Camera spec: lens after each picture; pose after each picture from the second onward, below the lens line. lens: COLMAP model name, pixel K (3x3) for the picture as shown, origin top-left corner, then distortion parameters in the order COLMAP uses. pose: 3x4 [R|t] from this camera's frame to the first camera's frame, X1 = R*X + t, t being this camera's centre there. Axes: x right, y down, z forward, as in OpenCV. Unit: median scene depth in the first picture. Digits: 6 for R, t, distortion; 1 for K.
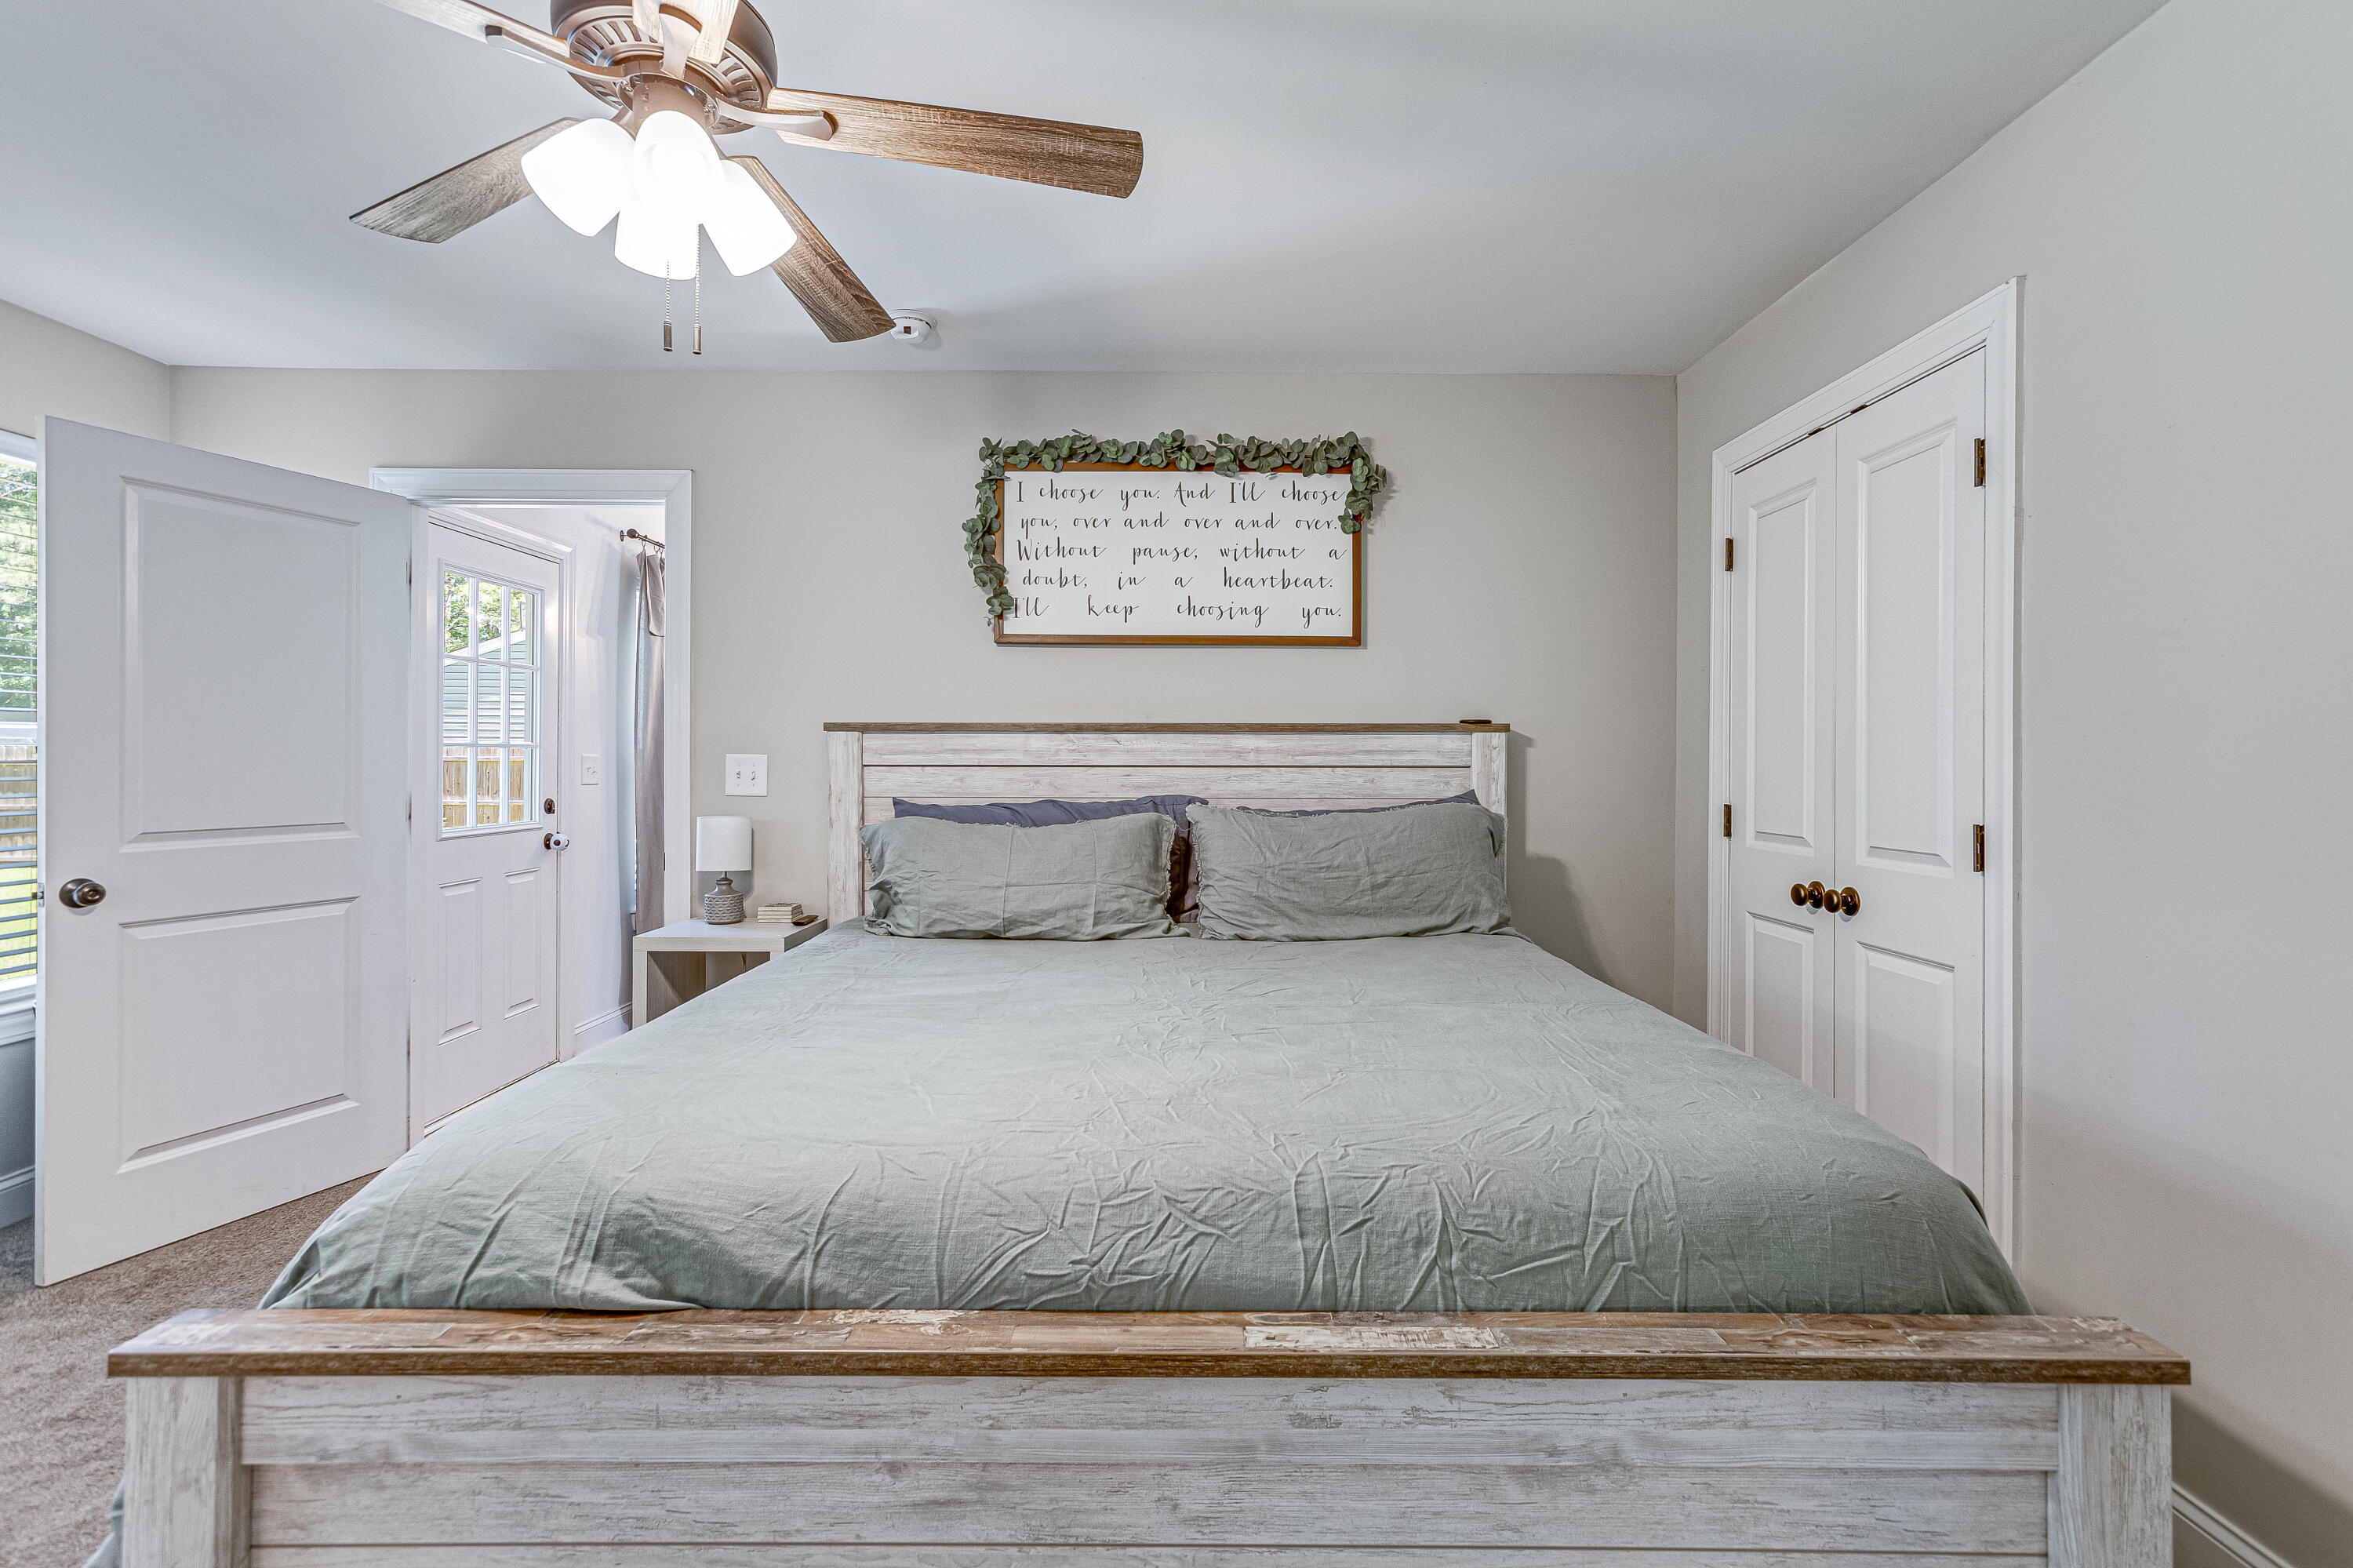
lens RADIAL K [[1062.2, 0, 1183.2], [0, 1062.2, 770.4], [0, 0, 1]] dist [-0.016279, 0.012100]
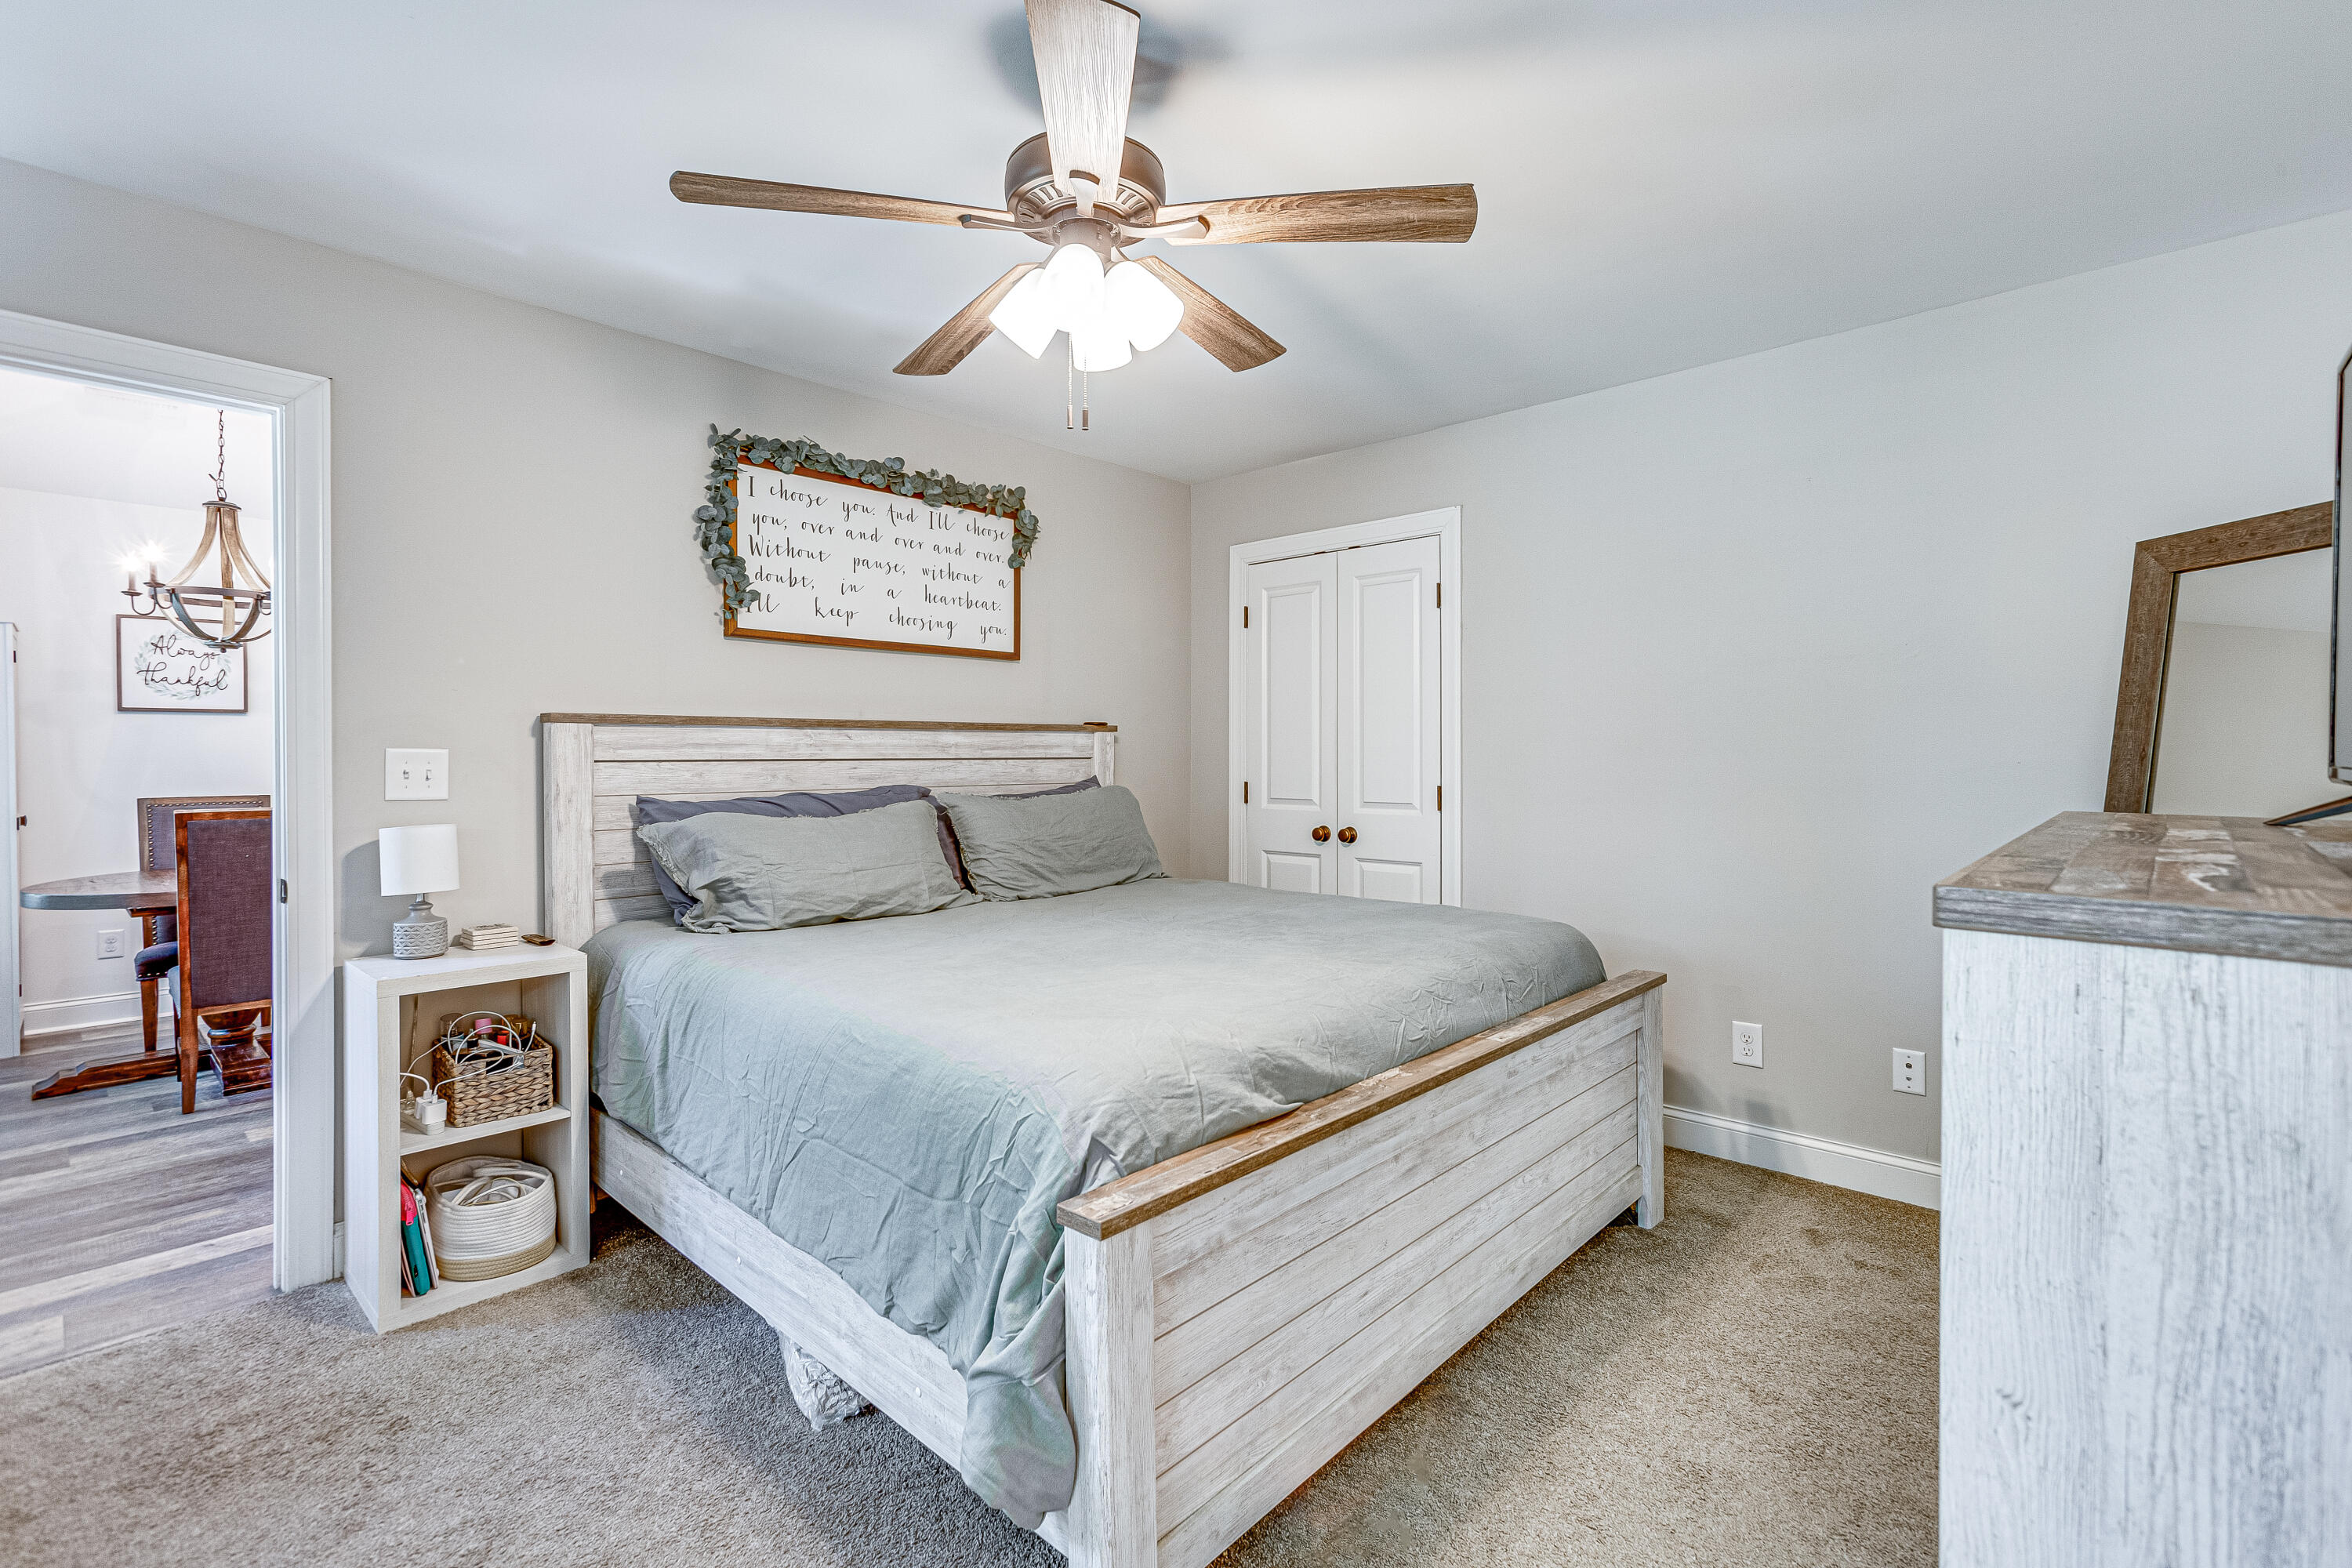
lens RADIAL K [[1061.7, 0, 1182.6], [0, 1061.7, 770.4], [0, 0, 1]] dist [-0.016279, 0.012100]
pose [[0.682782, -0.015245, 0.730463, -0.615743], [0.009982, 0.999884, 0.011538, -0.002189], [-0.730554, -0.000587, 0.682855, 0.020244]]
